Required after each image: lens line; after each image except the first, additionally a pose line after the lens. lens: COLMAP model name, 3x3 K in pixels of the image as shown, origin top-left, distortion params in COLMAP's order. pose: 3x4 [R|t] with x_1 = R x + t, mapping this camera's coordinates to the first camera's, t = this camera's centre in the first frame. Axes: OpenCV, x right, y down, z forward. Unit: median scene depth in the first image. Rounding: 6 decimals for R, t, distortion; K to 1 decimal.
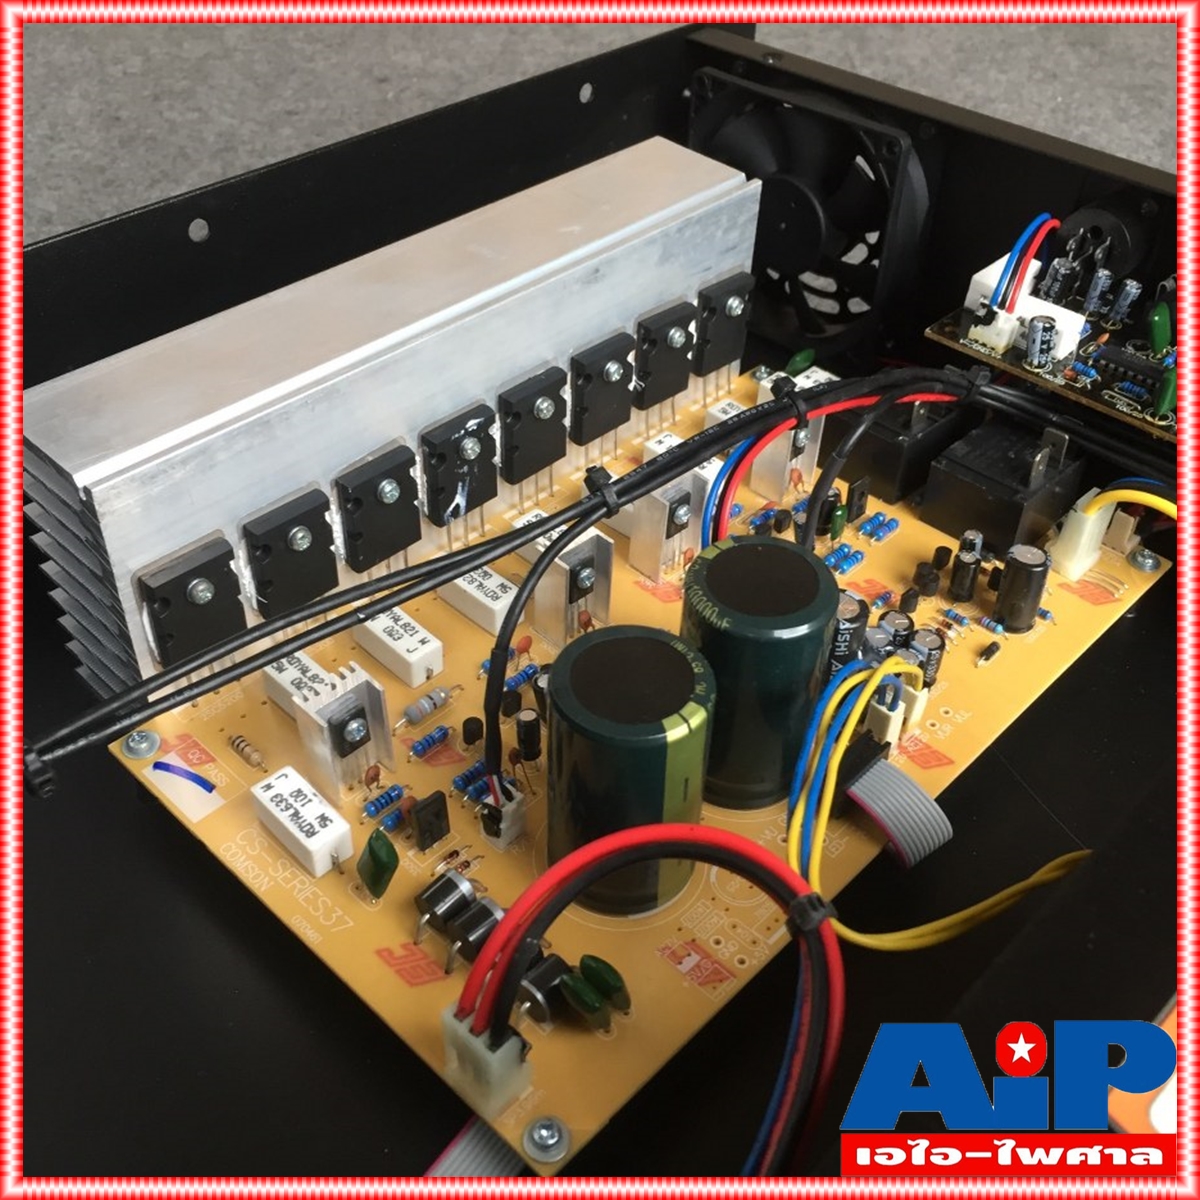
lens RADIAL K [[1340.1, 0, 600.0], [0, 1340.1, 600.0], [0, 0, 1]] dist [0.038665, -0.002936]
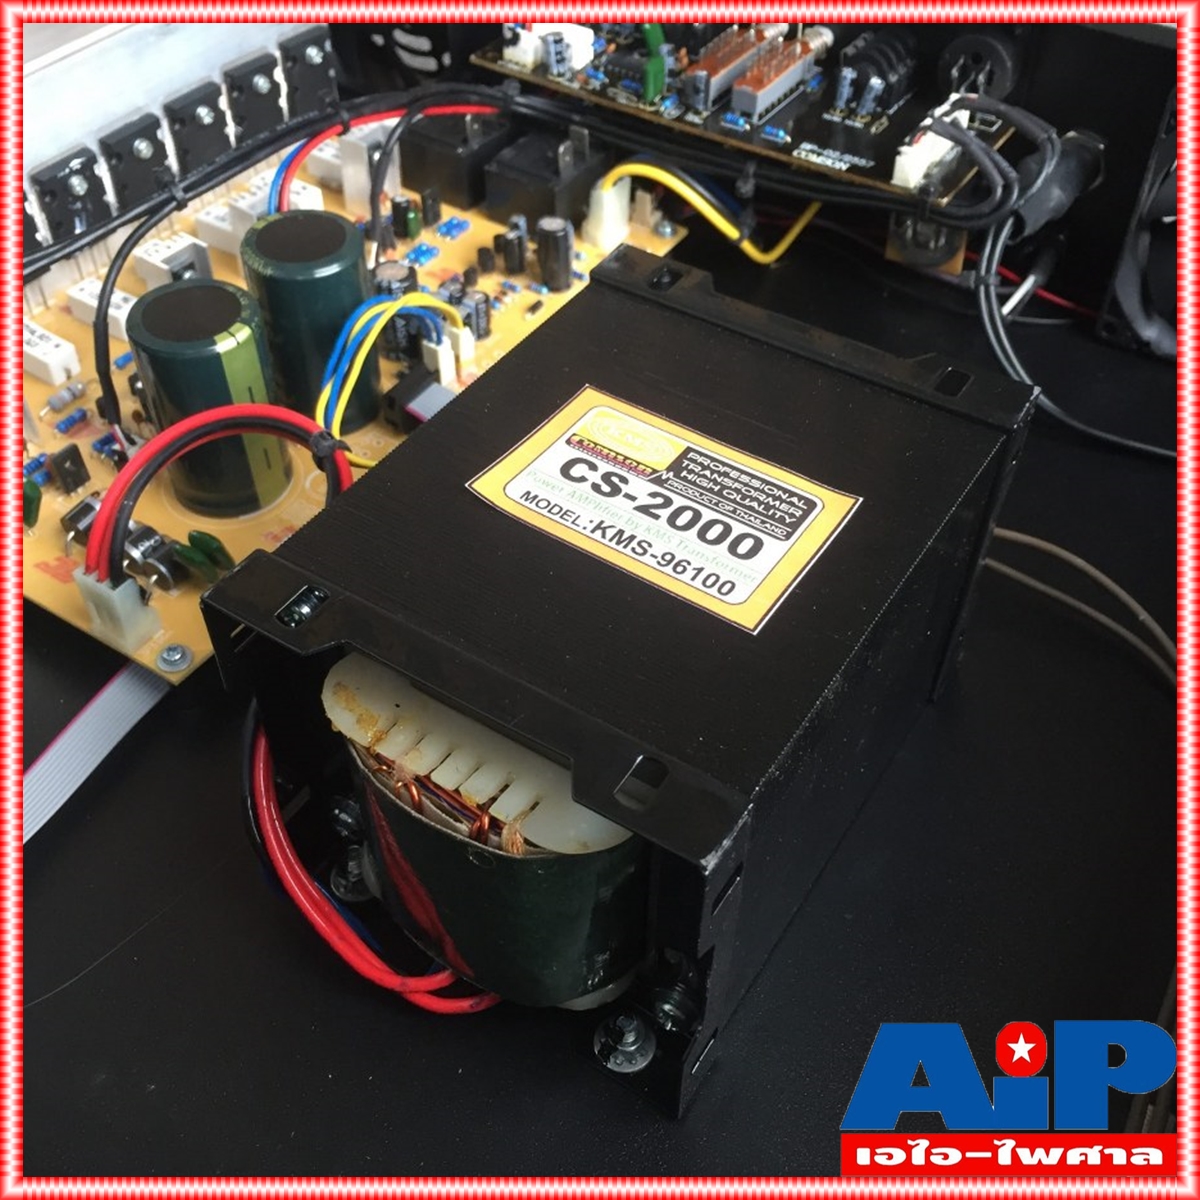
lens RADIAL K [[1357.7, 0, 600.0], [0, 1357.7, 600.0], [0, 0, 1]] dist [0.032654, 0.011814]
pose [[0.982409, -0.143578, 0.119406, 0.156736], [0.131656, 0.985993, 0.102398, 0.182062], [-0.132435, -0.084877, 0.987551, -0.275088]]
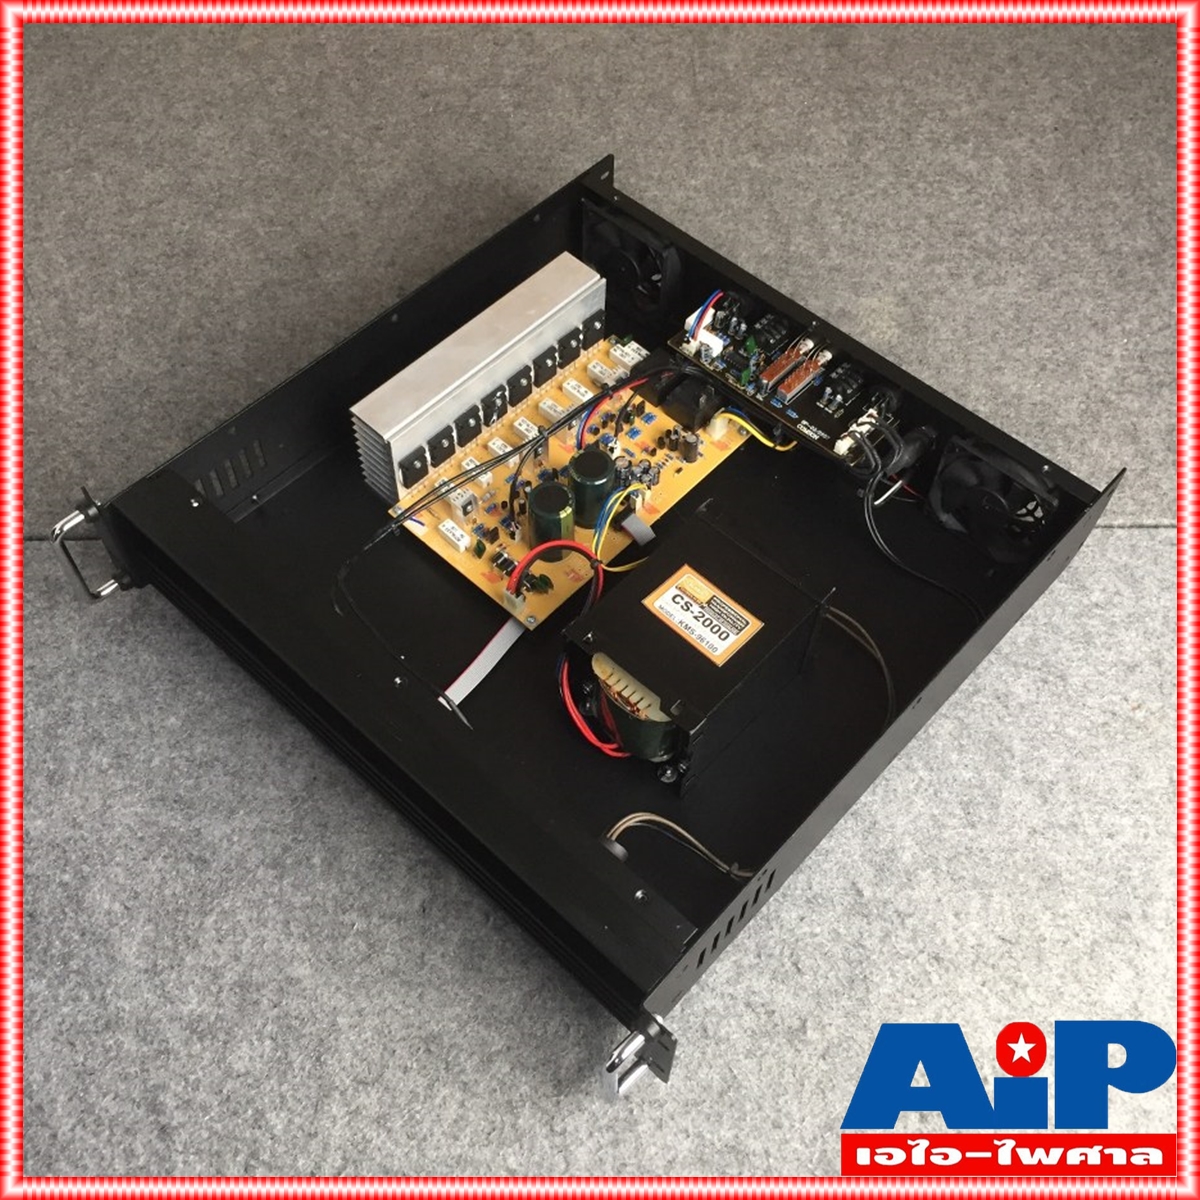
lens RADIAL K [[1340.1, 0, 600.0], [0, 1340.1, 600.0], [0, 0, 1]] dist [0.038665, -0.002936]
pose [[0.999799, -0.017450, 0.009902, 0.082767], [0.014010, 0.960482, 0.277989, -0.495754], [-0.014362, -0.277794, 0.960533, -1.843460]]
